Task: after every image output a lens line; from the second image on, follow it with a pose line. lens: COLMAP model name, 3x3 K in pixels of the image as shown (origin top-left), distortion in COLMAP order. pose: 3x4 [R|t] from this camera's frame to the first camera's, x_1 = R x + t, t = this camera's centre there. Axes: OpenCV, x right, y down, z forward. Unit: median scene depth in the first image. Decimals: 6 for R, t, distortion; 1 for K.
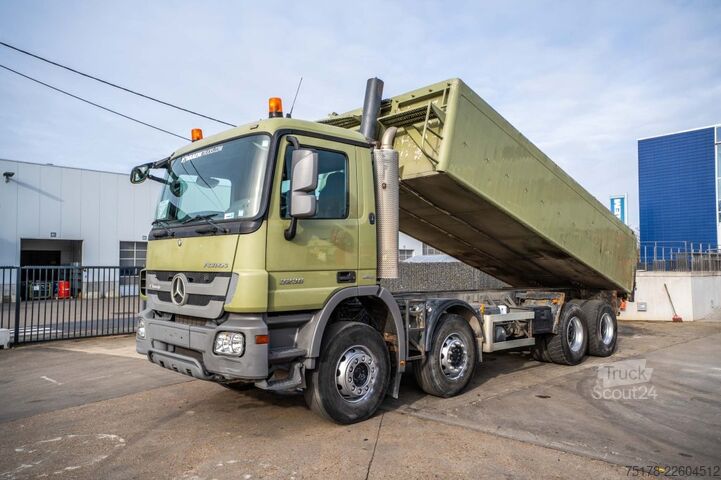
lens RADIAL K [[535.3, 0, 360.6], [0, 535.3, 242.4], [0, 0, 1]] dist [0.043479, 0.003808]
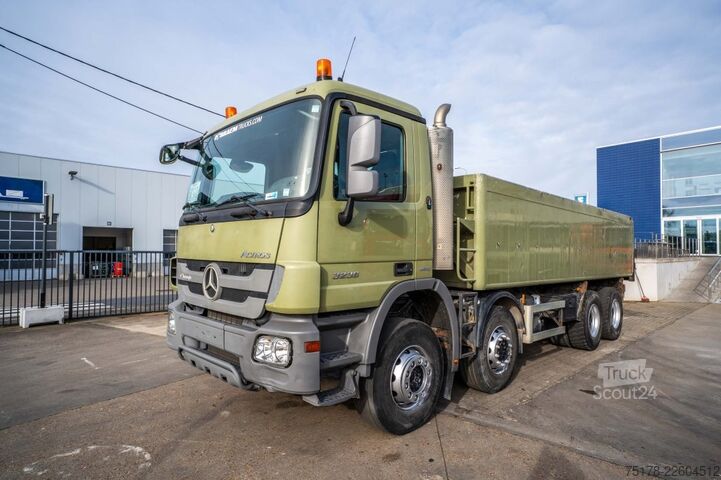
lens RADIAL K [[422.6, 0, 357.9], [0, 422.6, 242.2], [0, 0, 1]] dist [-0.004780, 0.004159]
pose [[0.999962, 0.007026, 0.005209, -0.099553], [-0.007148, 0.999691, 0.023816, 0.004901], [-0.005040, -0.023852, 0.999703, 0.300388]]
